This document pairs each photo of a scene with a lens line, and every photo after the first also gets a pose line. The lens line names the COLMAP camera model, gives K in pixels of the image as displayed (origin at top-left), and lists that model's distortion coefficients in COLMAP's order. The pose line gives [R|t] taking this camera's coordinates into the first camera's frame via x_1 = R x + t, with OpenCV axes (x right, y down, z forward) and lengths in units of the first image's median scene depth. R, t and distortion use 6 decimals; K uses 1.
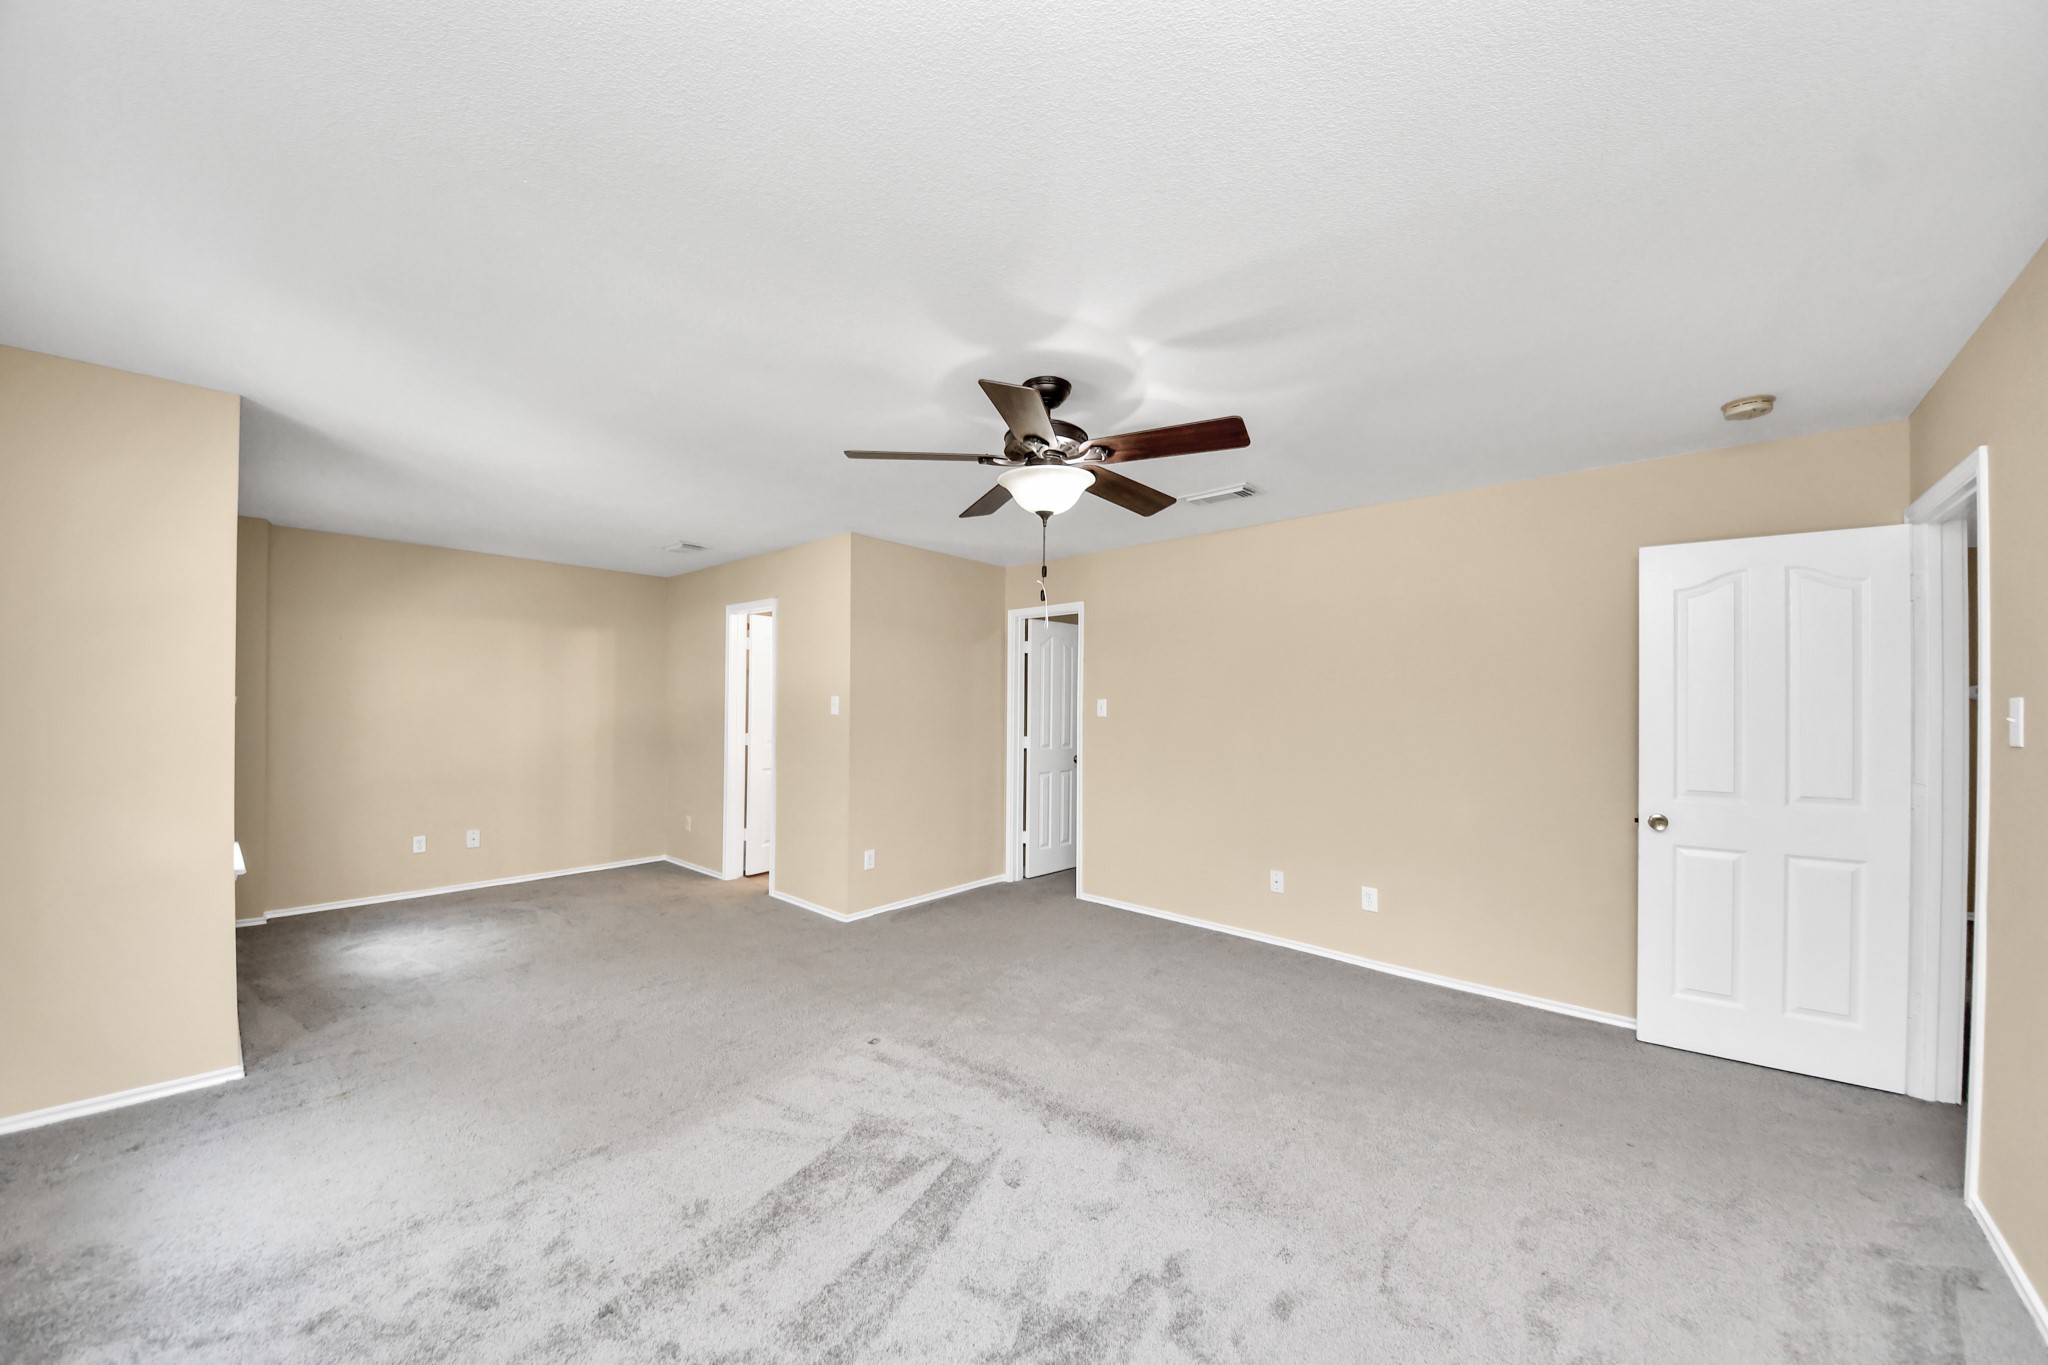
lens RADIAL K [[702.7, 0, 1026.0], [0, 702.7, 699.3], [0, 0, 1]] dist [-0.037538, 0.000499]
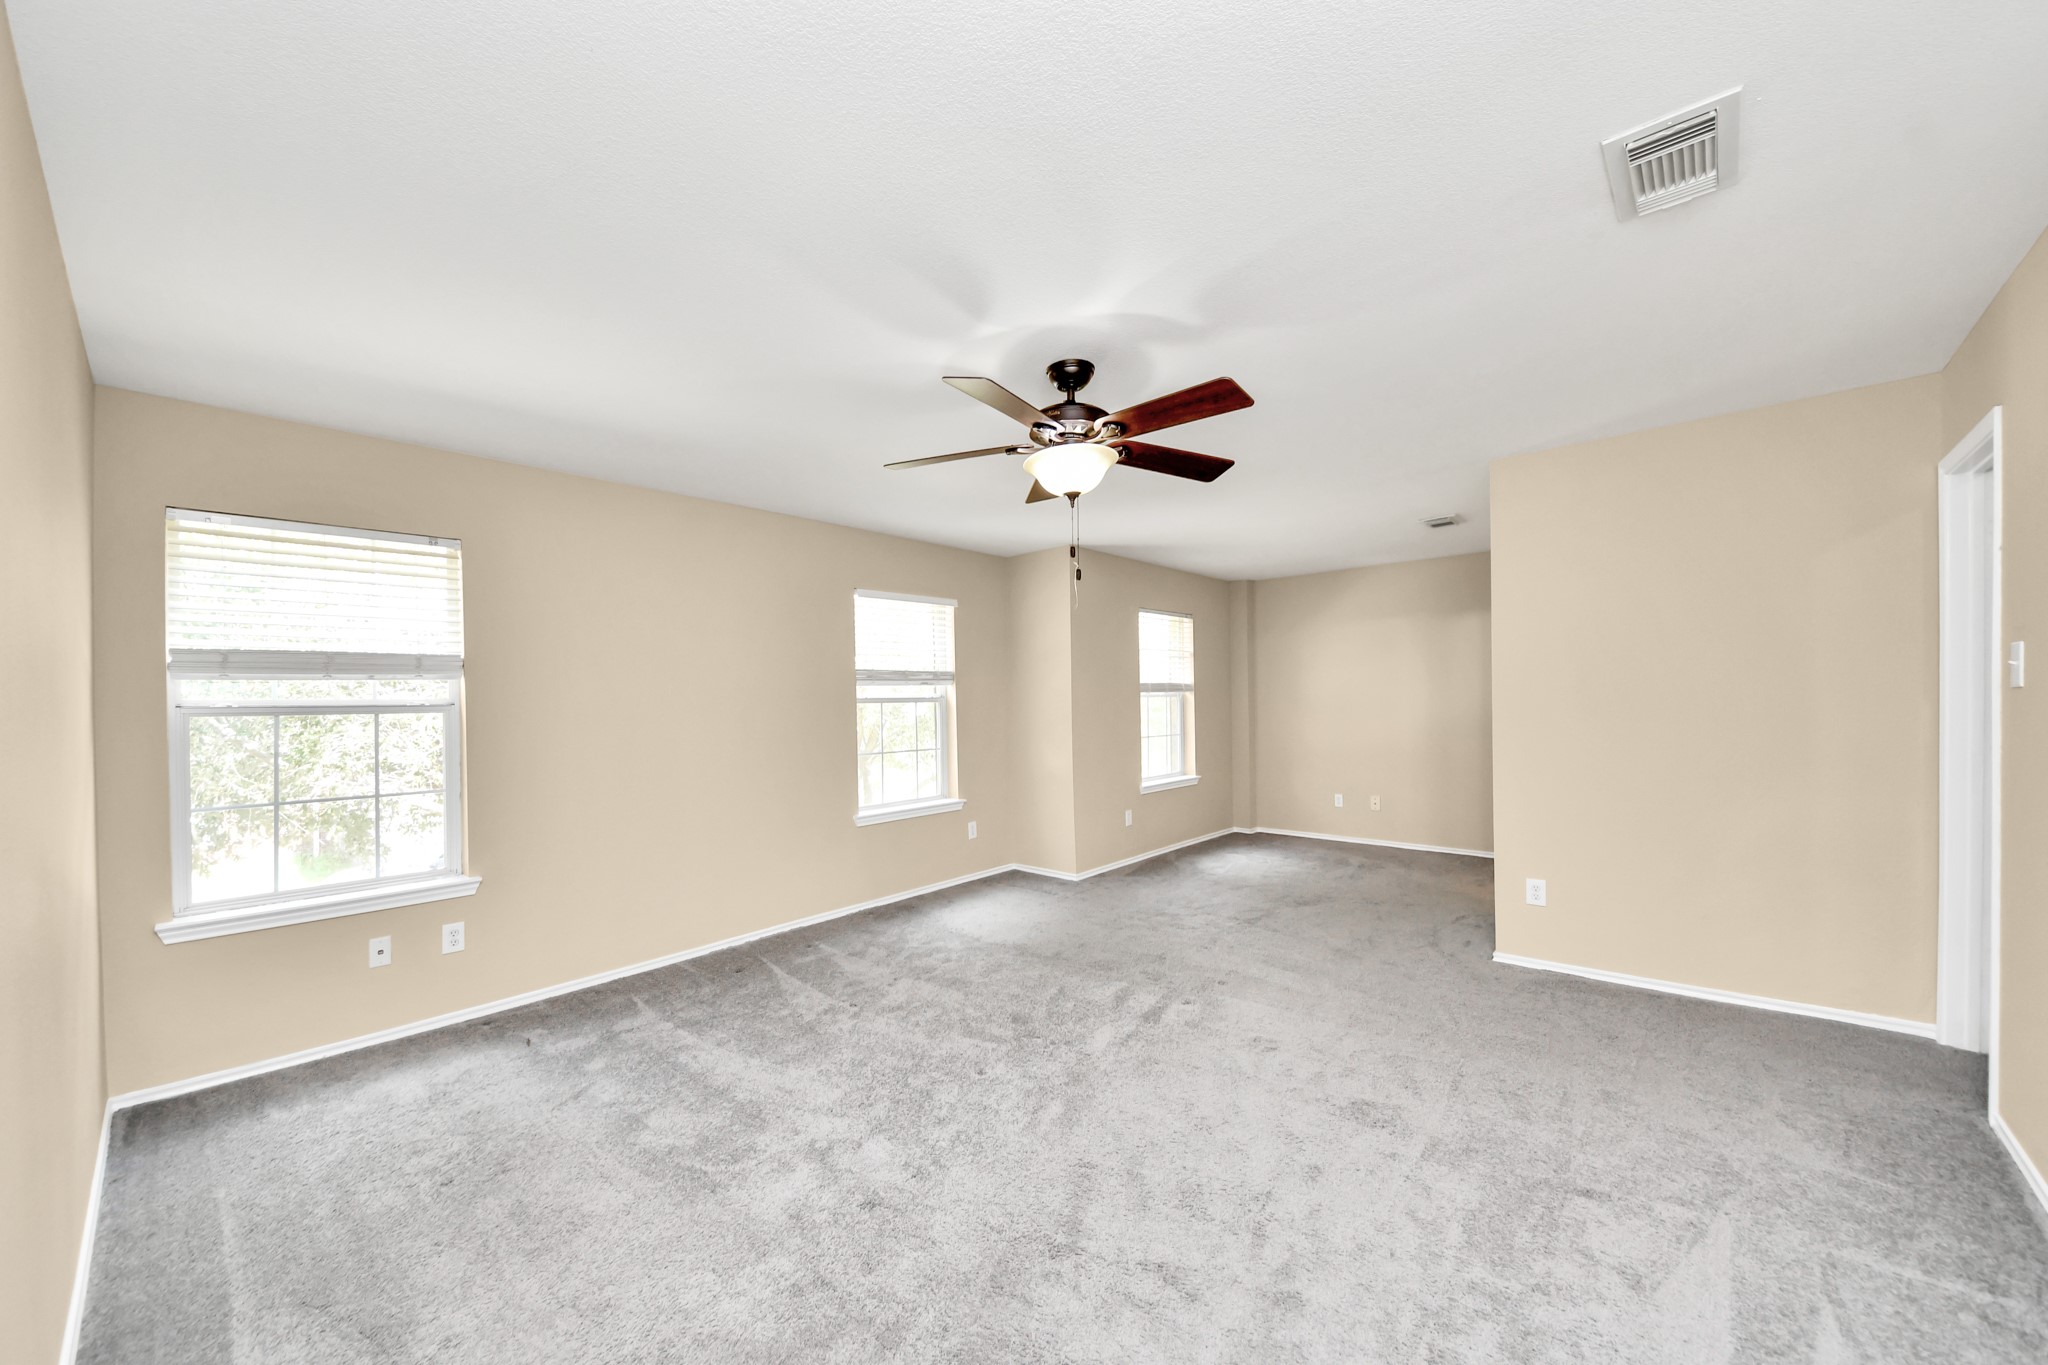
lens RADIAL K [[759.0, 0, 1028.7], [0, 759.0, 696.4], [0, 0, 1]] dist [0.001148, 0.000125]
pose [[-0.012458, -0.006140, -0.999904, 1.078329], [0.020756, 0.999764, -0.006398, 0.033520], [0.999707, -0.020833, -0.012328, 0.890677]]
